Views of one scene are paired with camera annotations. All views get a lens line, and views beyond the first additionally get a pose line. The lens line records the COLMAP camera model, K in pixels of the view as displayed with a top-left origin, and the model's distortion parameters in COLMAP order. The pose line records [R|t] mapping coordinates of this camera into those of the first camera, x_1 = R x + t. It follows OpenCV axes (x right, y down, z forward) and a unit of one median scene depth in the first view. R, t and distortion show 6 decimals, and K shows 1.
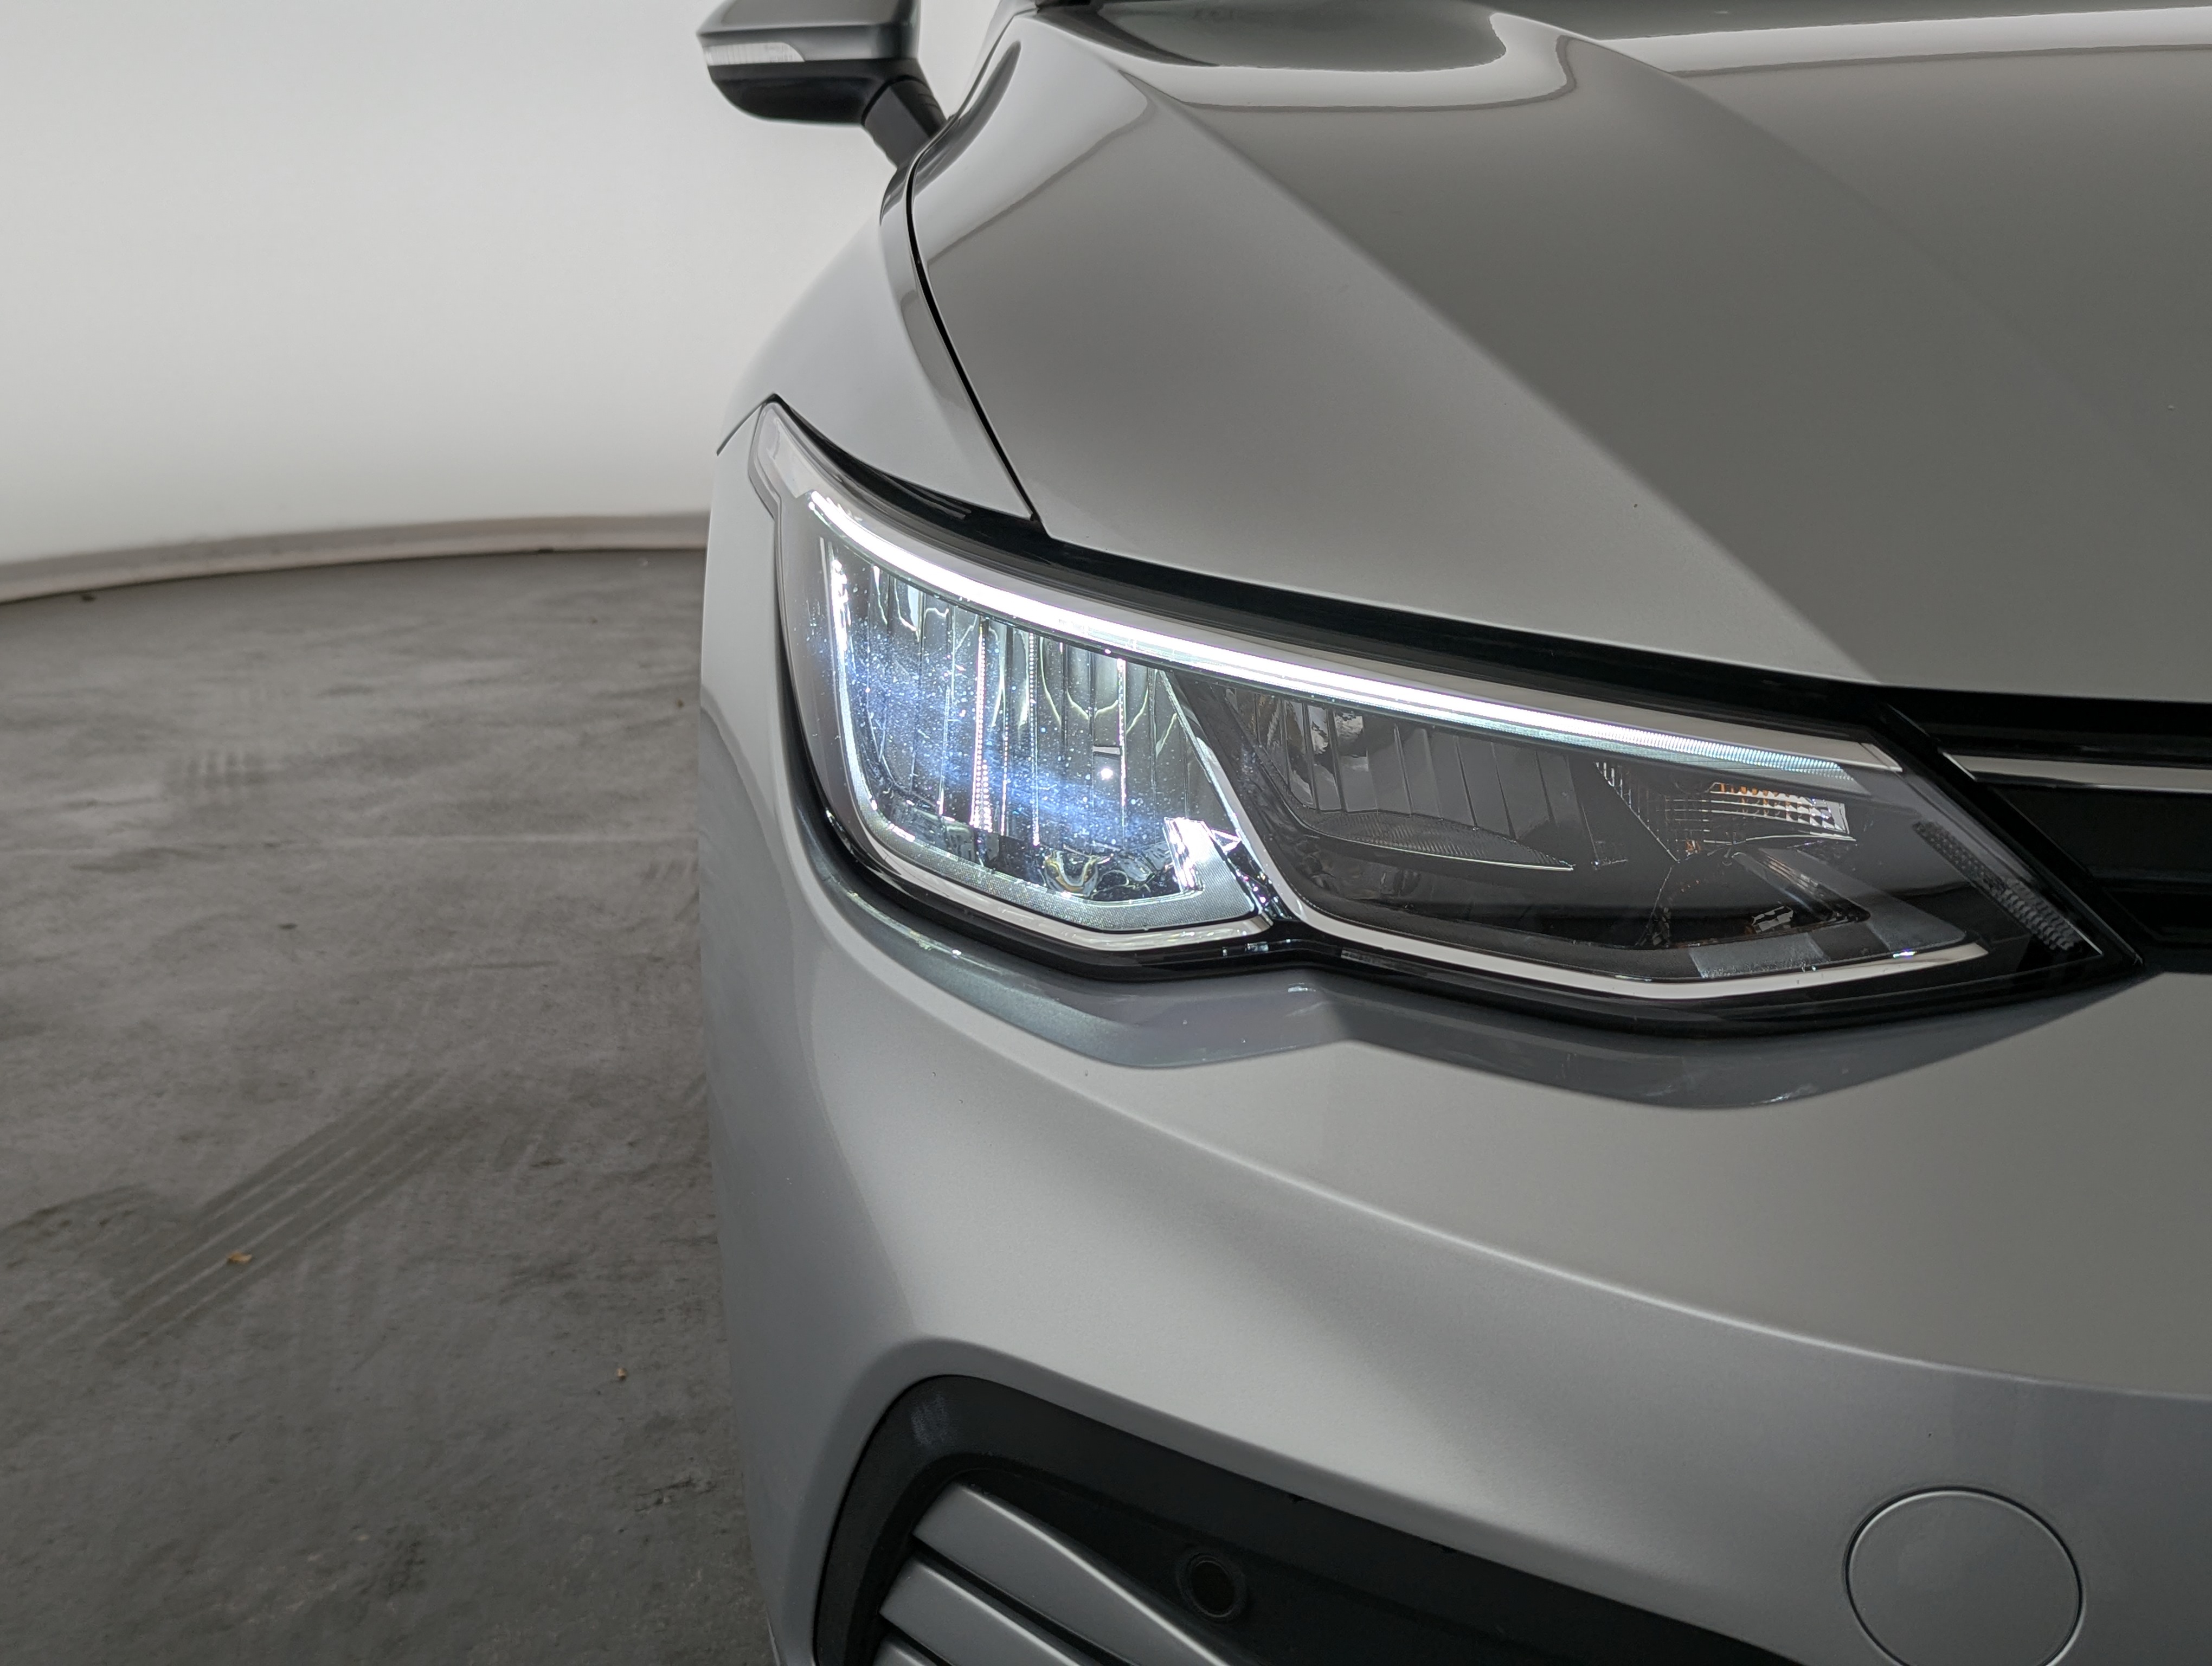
lens RADIAL K [[2055.7, 0, 1106.0], [0, 2055.7, 833.0], [0, 0, 1]] dist [0.047402, -0.012894]
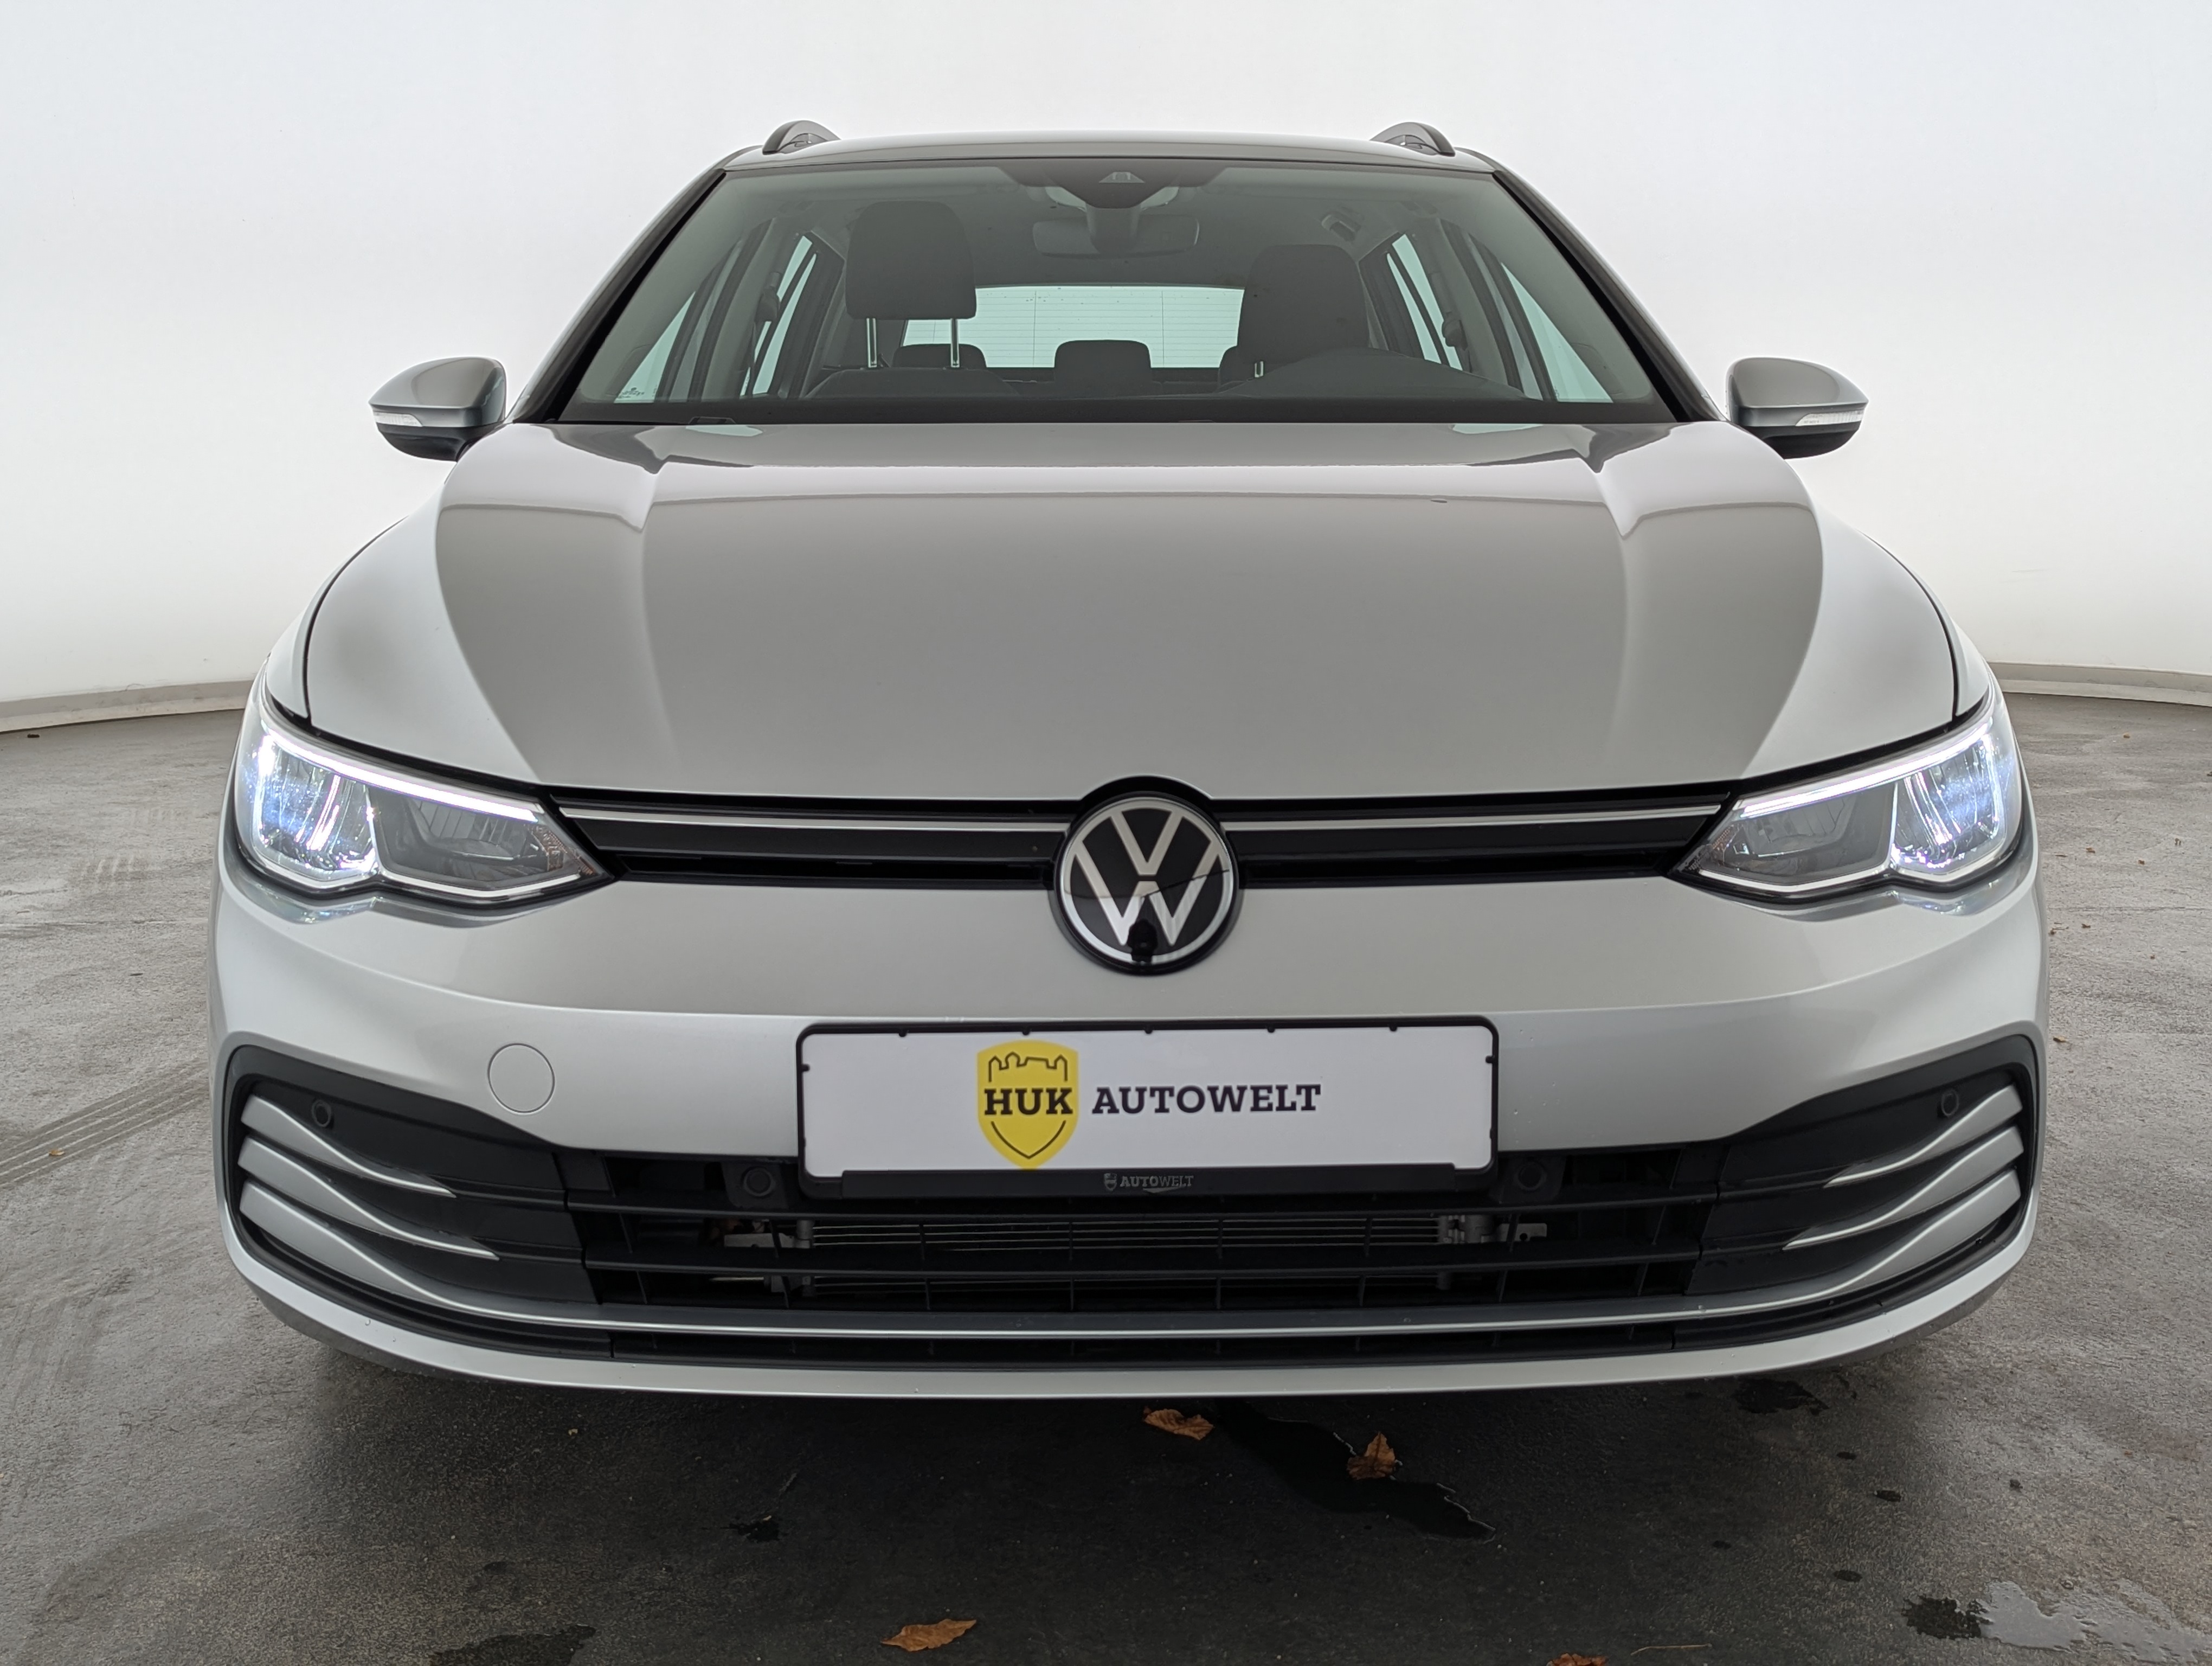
lens RADIAL K [[2055.7, 0, 1106.0], [0, 2055.7, 833.0], [0, 0, 1]] dist [0.047402, -0.012894]
pose [[0.999958, 0.005734, 0.007114, 0.333353], [-0.005244, 0.997734, -0.067072, 0.054147], [-0.007482, 0.067031, 0.997723, -0.549375]]
